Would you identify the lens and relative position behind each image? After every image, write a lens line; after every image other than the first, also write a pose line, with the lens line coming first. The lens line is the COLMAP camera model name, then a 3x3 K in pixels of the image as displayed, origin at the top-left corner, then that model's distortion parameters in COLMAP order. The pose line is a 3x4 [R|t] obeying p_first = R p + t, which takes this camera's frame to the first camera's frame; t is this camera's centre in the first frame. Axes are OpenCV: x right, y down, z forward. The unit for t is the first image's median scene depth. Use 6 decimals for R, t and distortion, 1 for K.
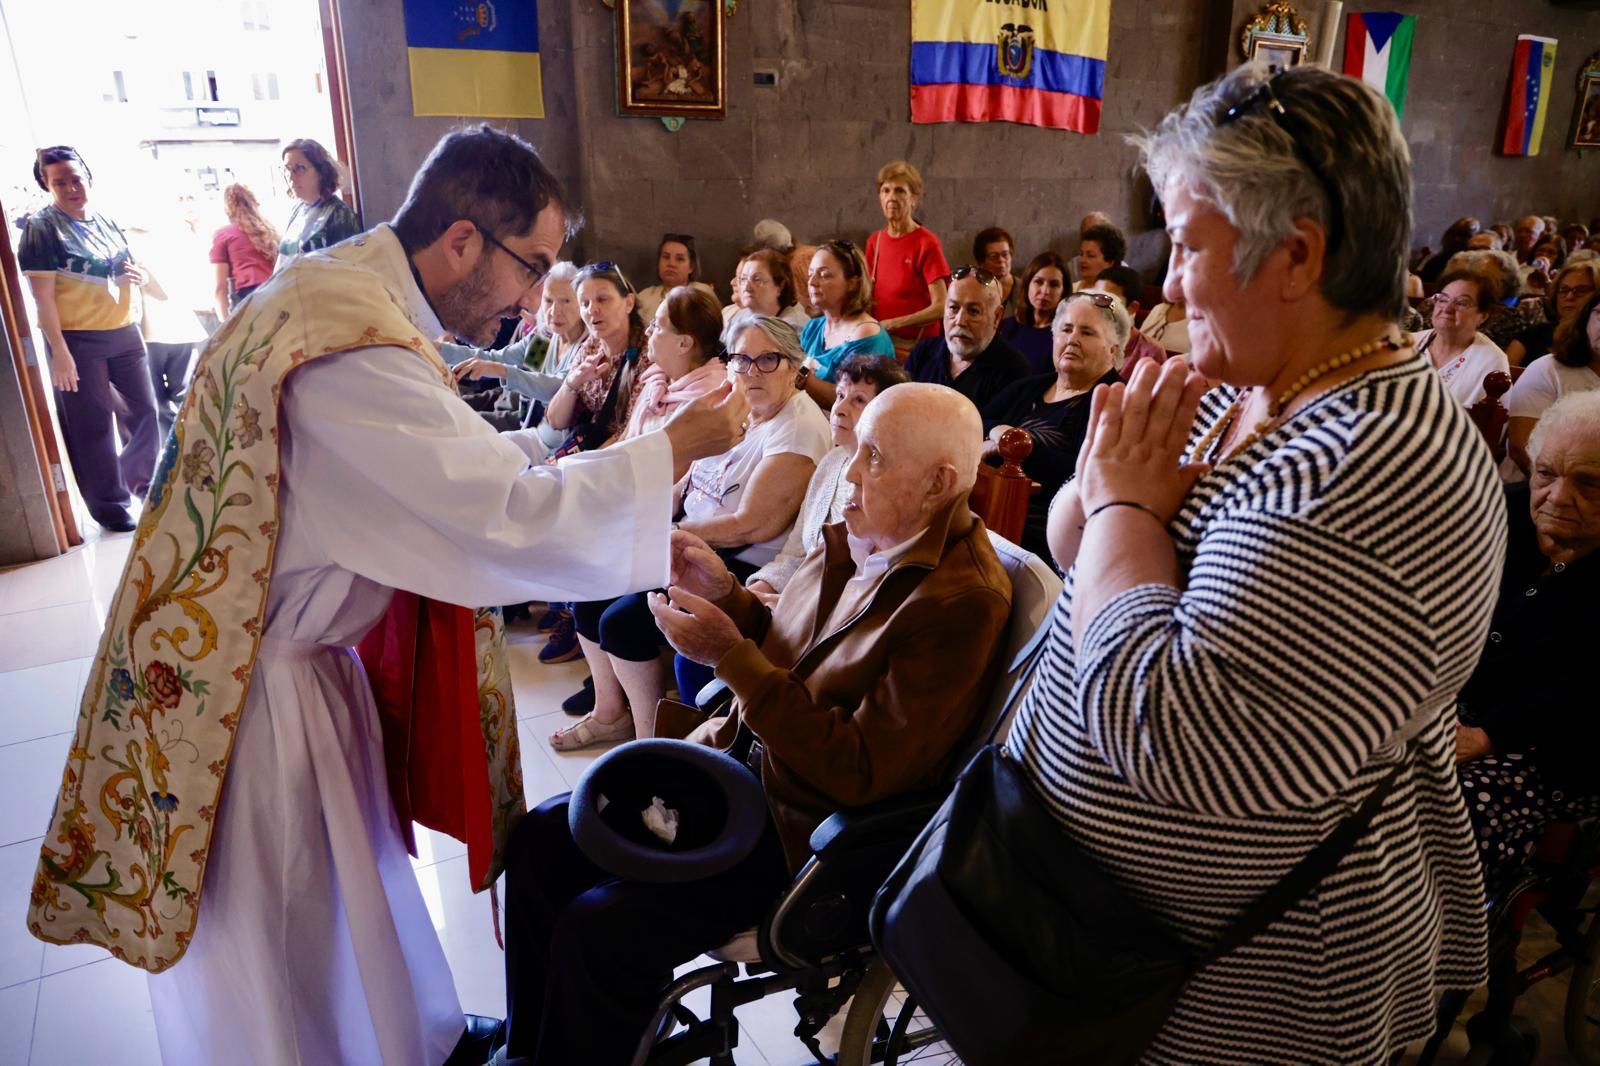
lens RADIAL K [[1095.3, 0, 814.9], [0, 1095.3, 538.1], [0, 0, 1]] dist [-0.088062, 0.055128]
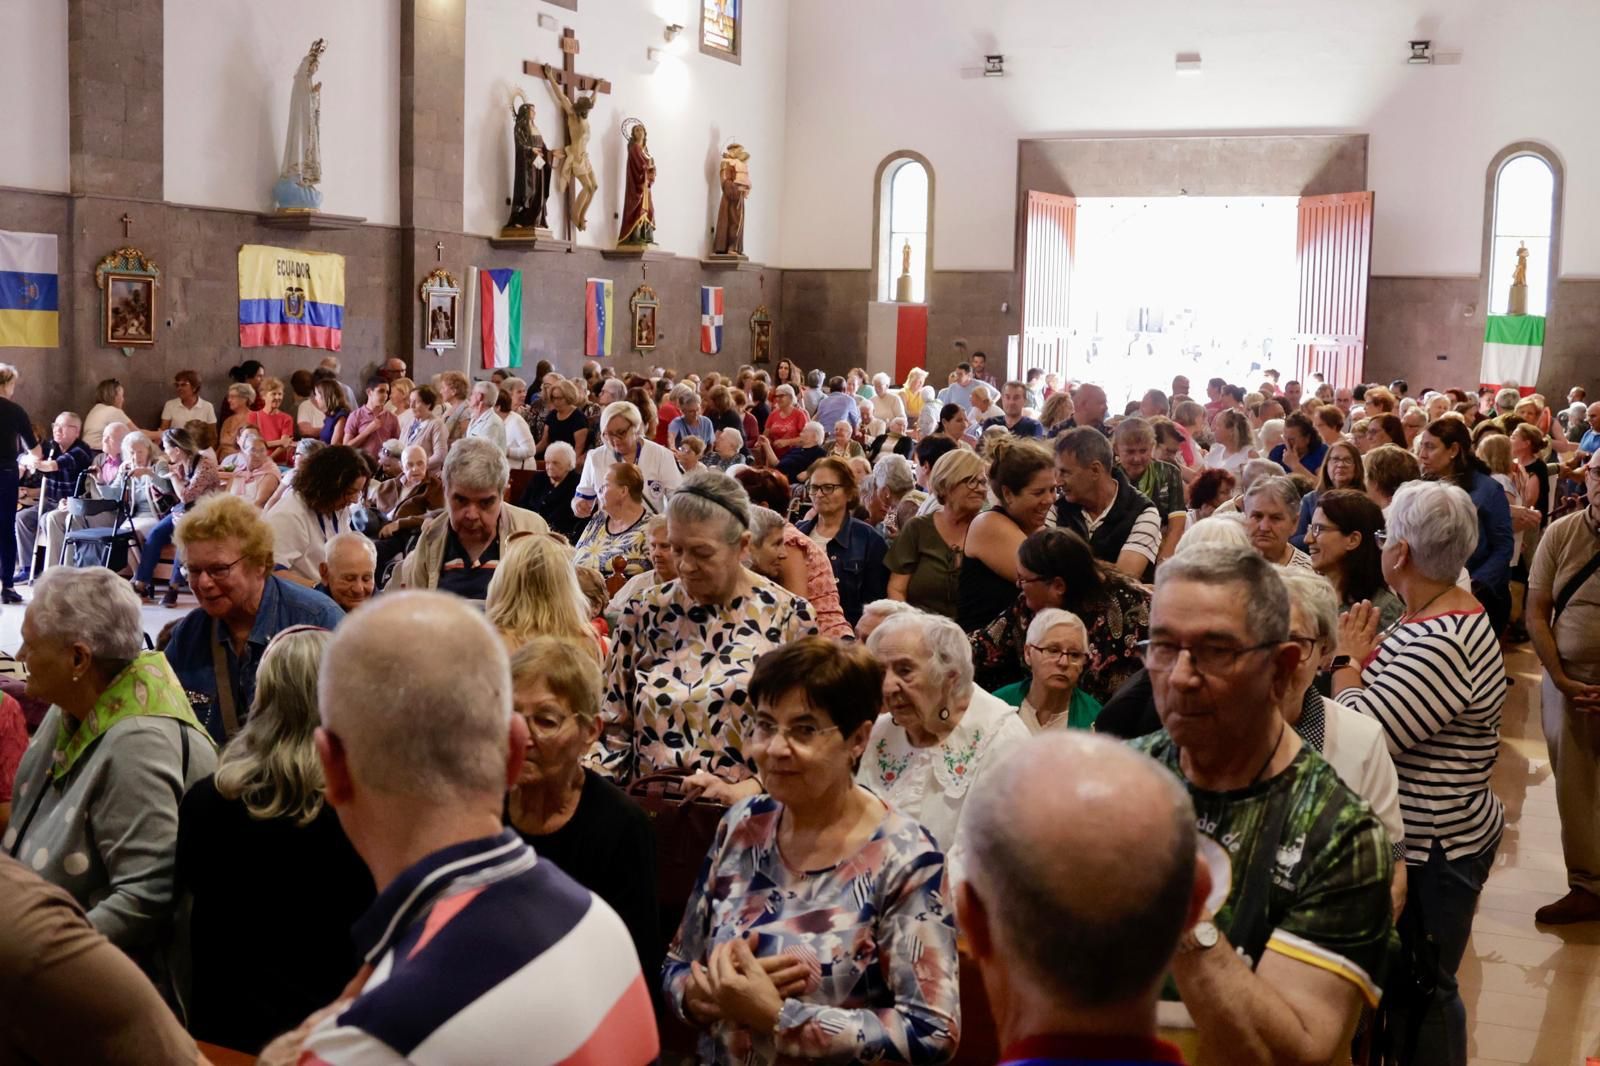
lens RADIAL K [[1731.6, 0, 800.0], [0, 1731.6, 533.0], [0, 0, 1]] dist [-0.084795, -0.011021]
pose [[0.813281, -0.042381, 0.580326, -0.704210], [0.160173, 0.975119, -0.153257, 0.400705], [-0.559391, 0.217594, 0.799834, -1.408103]]
